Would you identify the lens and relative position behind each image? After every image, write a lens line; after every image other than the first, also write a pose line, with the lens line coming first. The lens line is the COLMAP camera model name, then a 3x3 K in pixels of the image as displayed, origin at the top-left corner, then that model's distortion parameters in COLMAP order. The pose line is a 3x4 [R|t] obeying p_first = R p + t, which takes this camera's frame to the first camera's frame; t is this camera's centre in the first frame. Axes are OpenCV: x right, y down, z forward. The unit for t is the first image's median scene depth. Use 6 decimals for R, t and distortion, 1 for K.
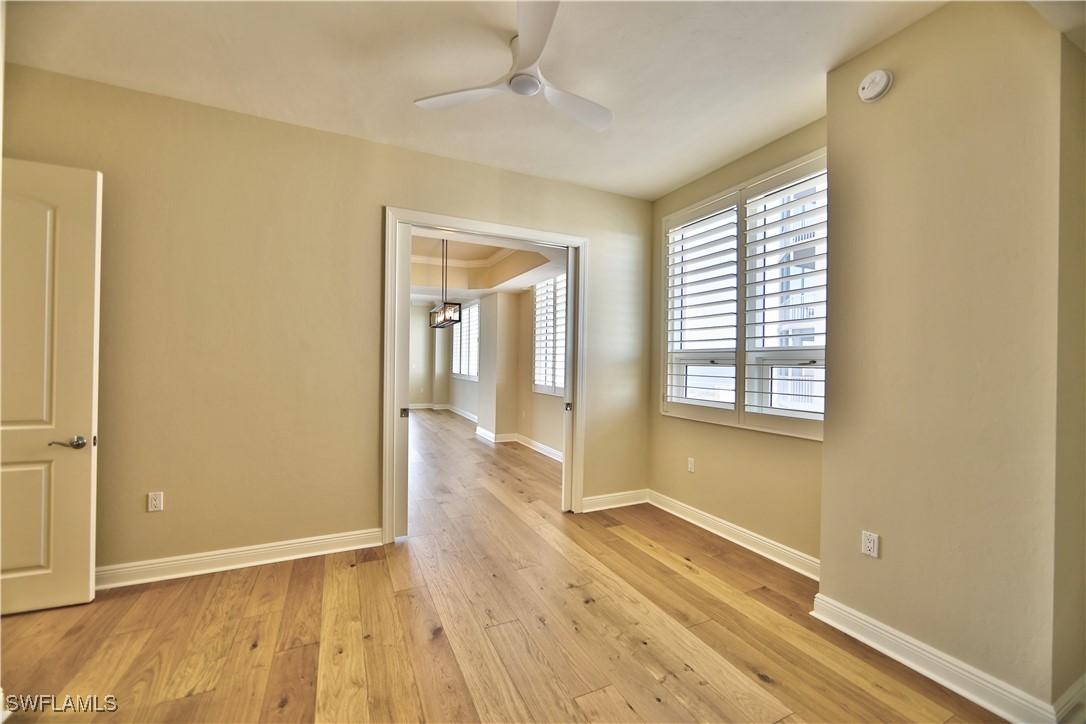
lens RADIAL K [[426.2, 0, 541.5], [0, 426.2, 372.5], [0, 0, 1]] dist [-0.012242, 0.001757]
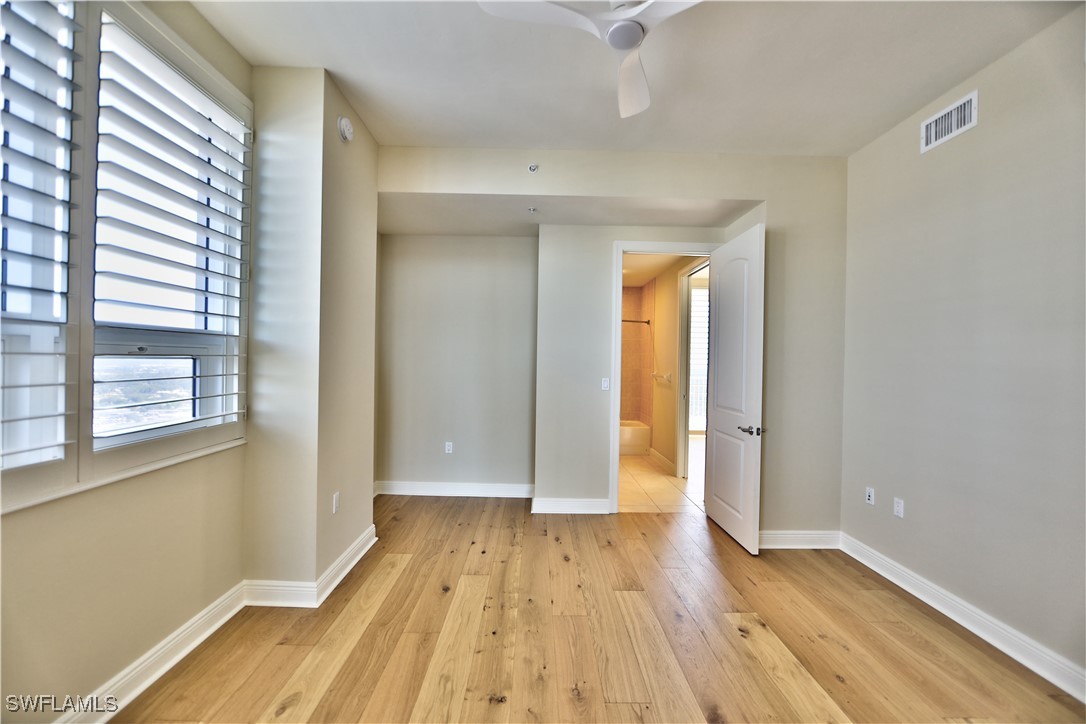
lens RADIAL K [[426.2, 0, 534.0], [0, 426.2, 352.5], [0, 0, 1]] dist [-0.012242, 0.001757]
pose [[-0.901732, -0.020950, 0.431787, -0.276405], [-0.020942, 0.999769, 0.004773, -0.053839], [-0.431787, -0.004739, -0.901963, 1.895174]]
